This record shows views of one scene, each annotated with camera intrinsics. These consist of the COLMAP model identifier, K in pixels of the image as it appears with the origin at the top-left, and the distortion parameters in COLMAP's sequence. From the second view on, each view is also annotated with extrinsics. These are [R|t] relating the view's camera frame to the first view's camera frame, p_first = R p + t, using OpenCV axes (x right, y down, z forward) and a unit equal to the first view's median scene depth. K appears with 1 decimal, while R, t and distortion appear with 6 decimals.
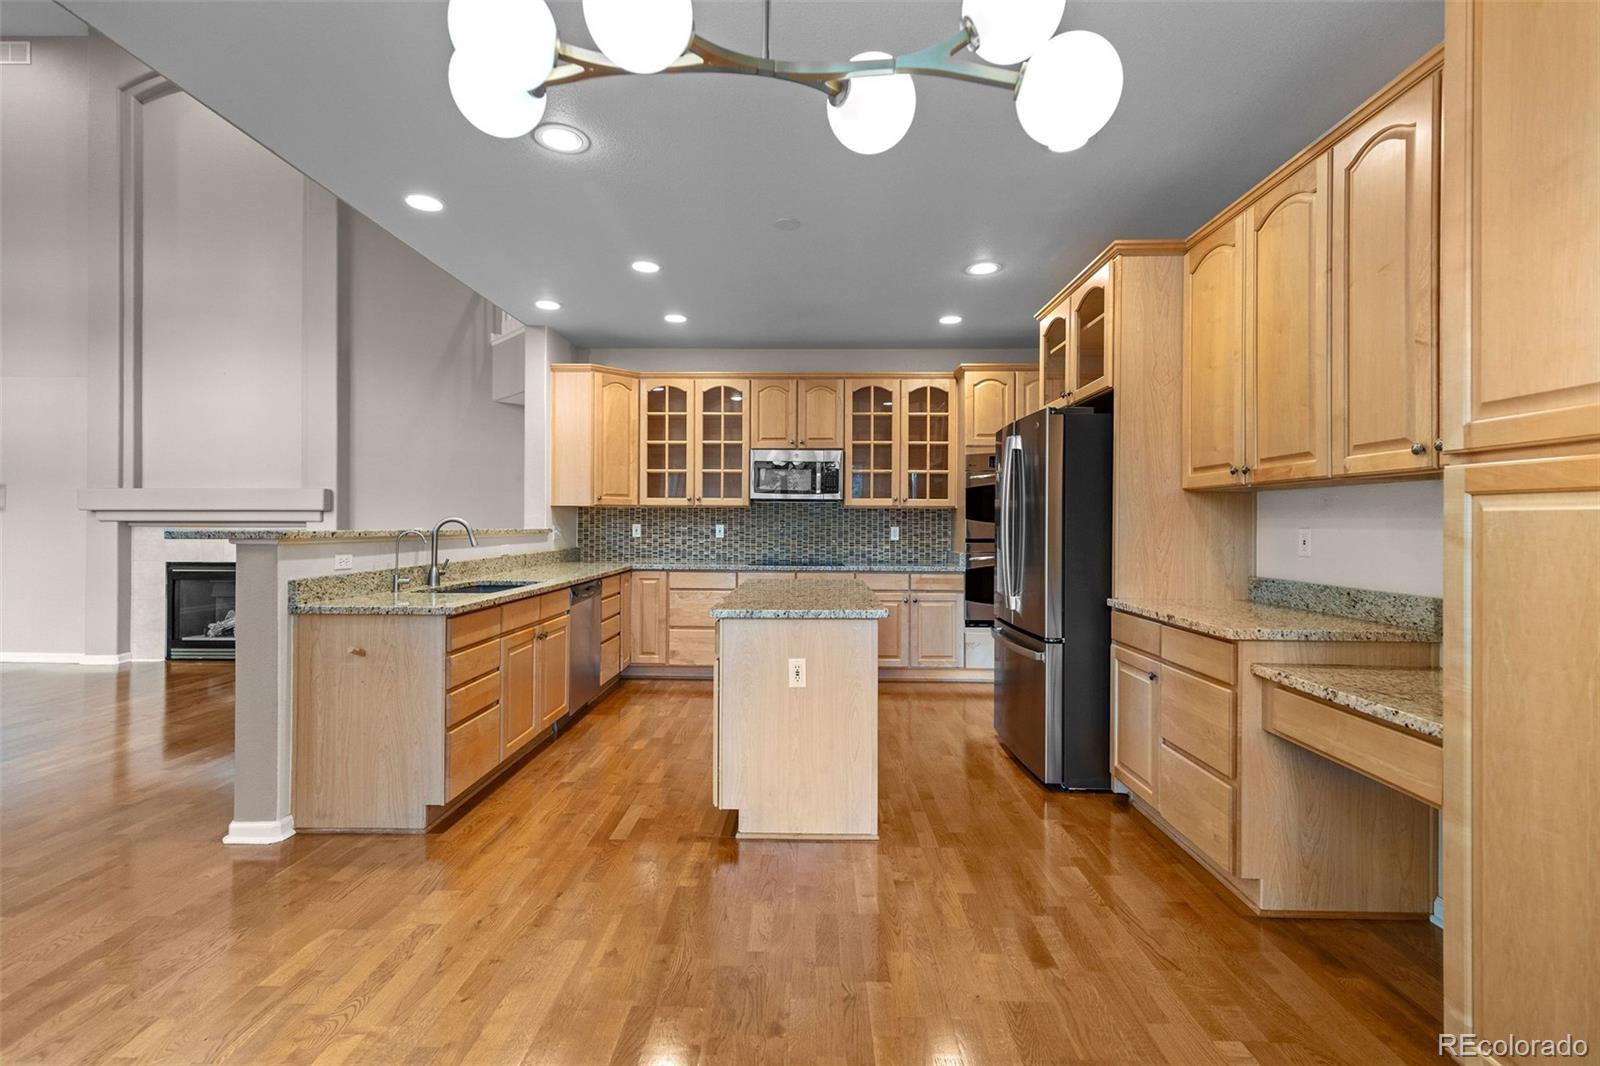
lens RADIAL K [[724.2, 0, 793.4], [0, 724.2, 519.4], [0, 0, 1]] dist [0.003252, -0.000514]
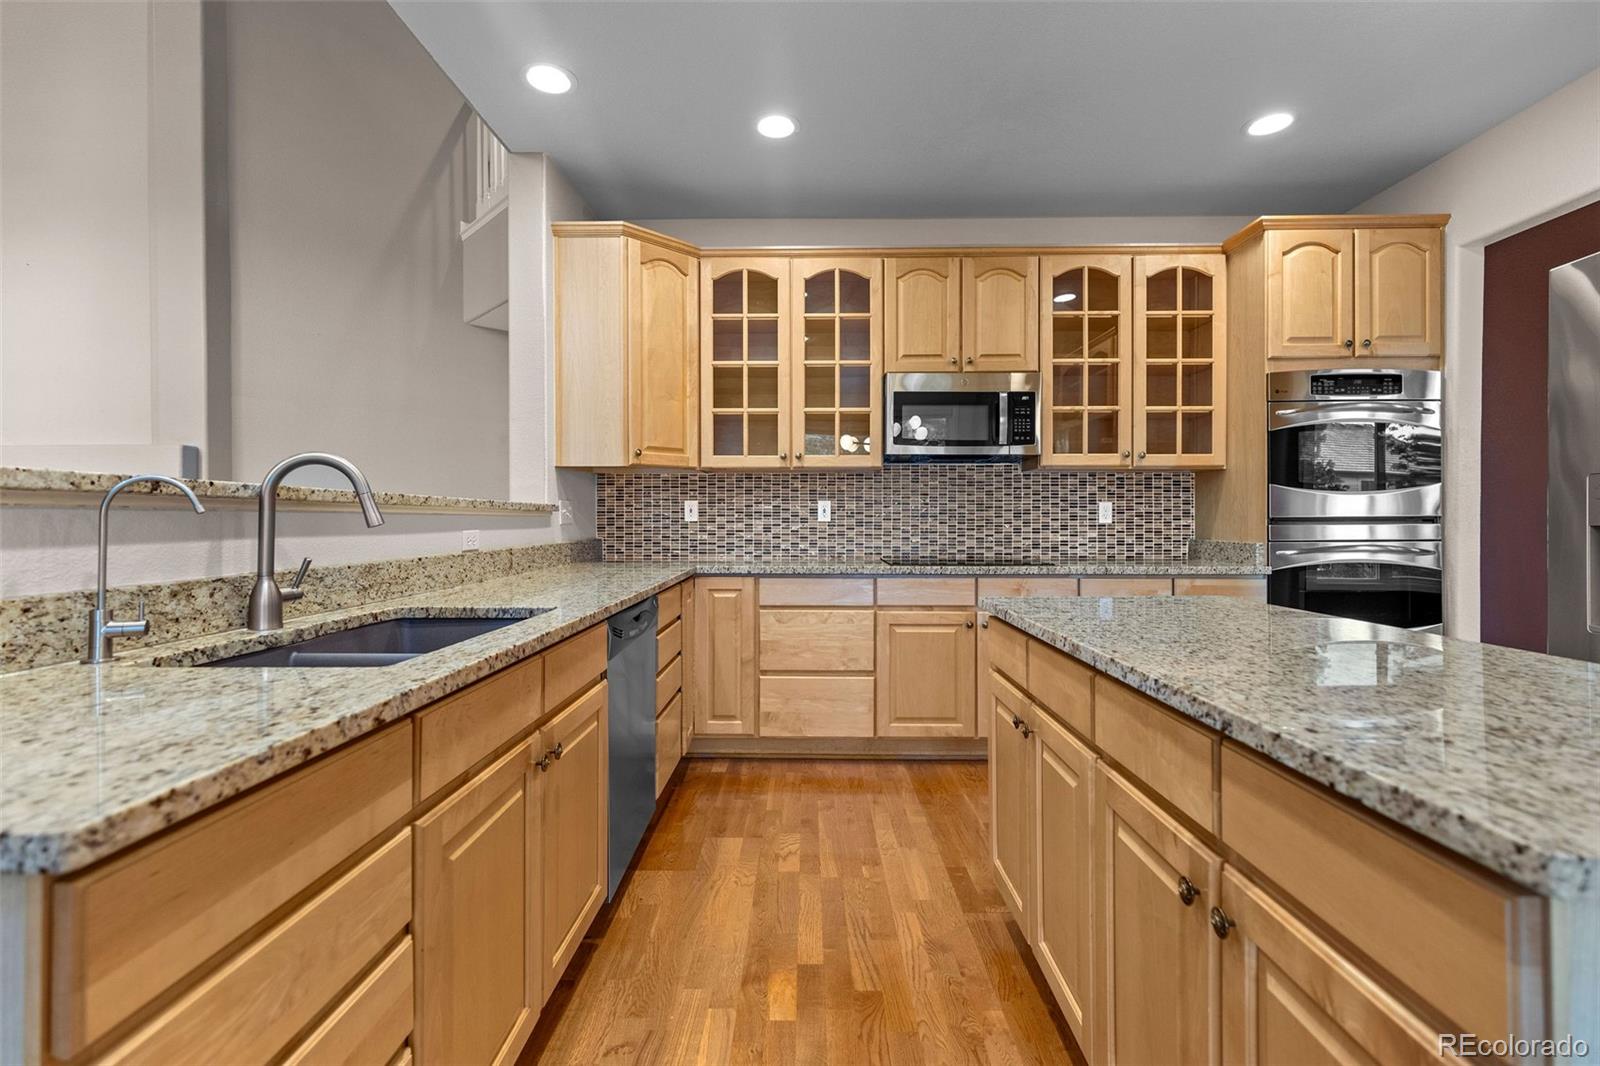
lens RADIAL K [[724.2, 0, 792.7], [0, 724.2, 519.9], [0, 0, 1]] dist [0.003252, -0.000514]
pose [[0.999968, -0.006011, 0.005288, -0.139718], [0.005978, 0.999963, 0.006219, 0.021146], [-0.005325, -0.006187, 0.999967, 0.394961]]
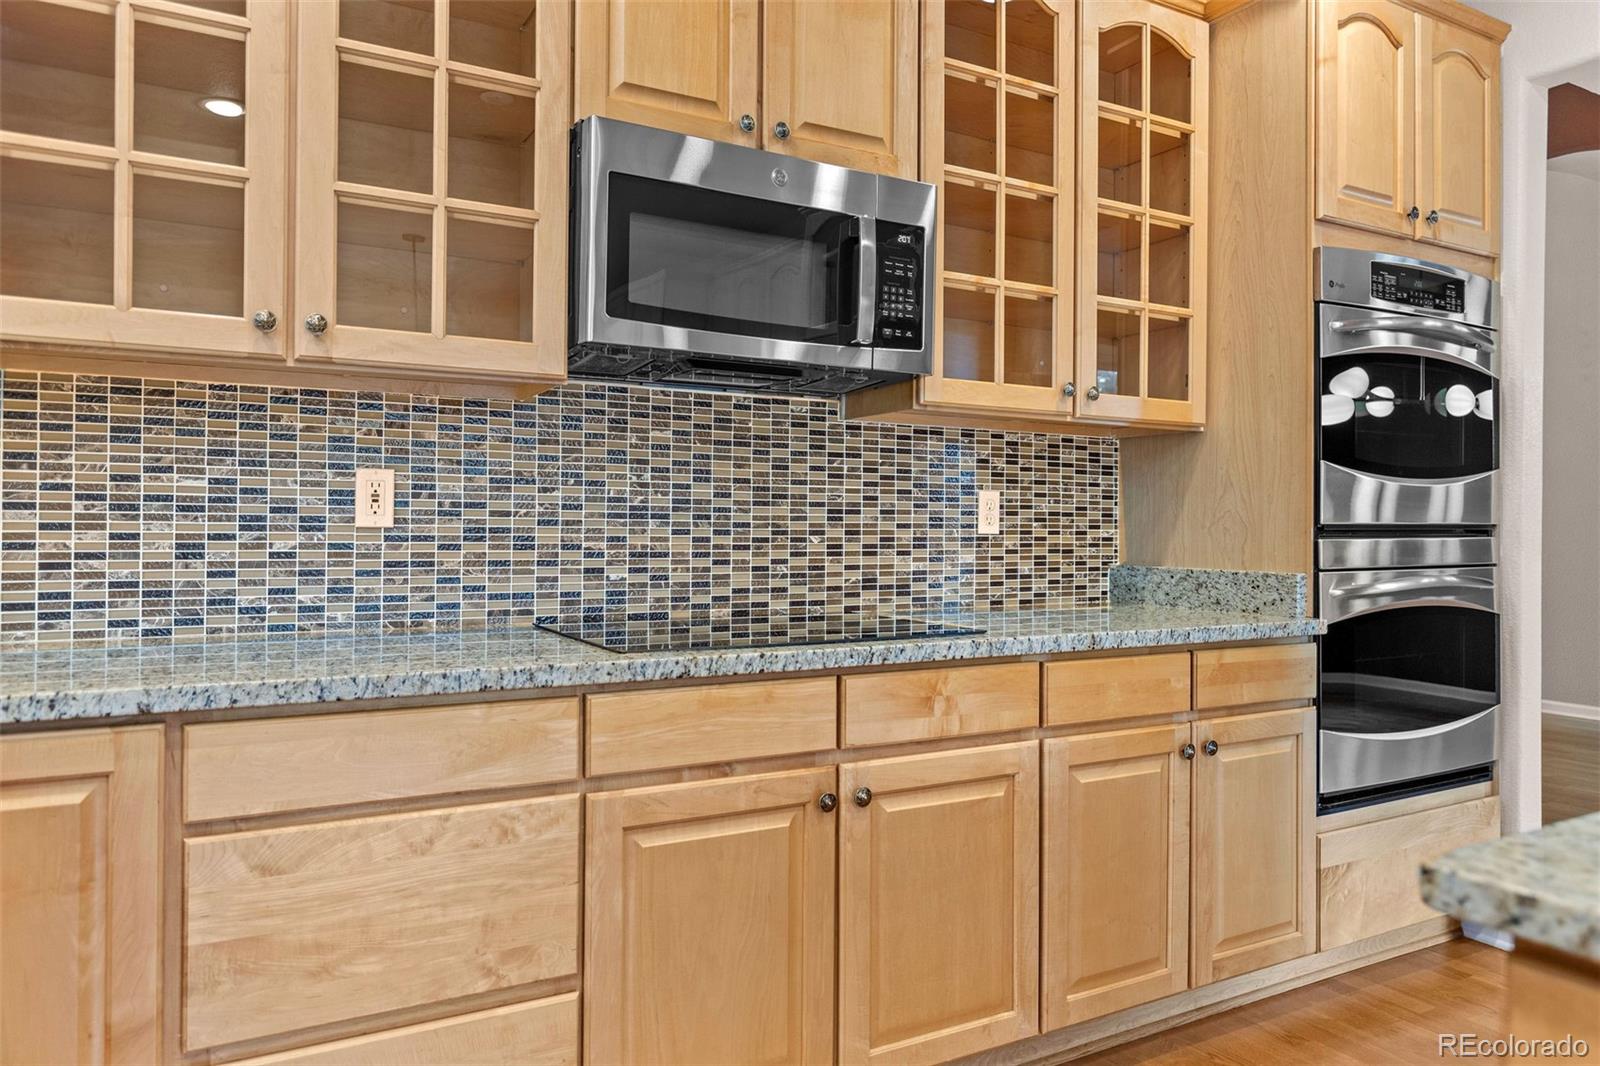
lens RADIAL K [[1082.5, 0, 810.2], [0, 1082.5, 524.1], [0, 0, 1]] dist [0.000440, 0.000387]
pose [[0.857236, 0.001039, 0.514923, -0.167535], [-0.004482, 0.999975, 0.005443, 0.023268], [-0.514905, -0.006974, 0.857219, 0.679777]]
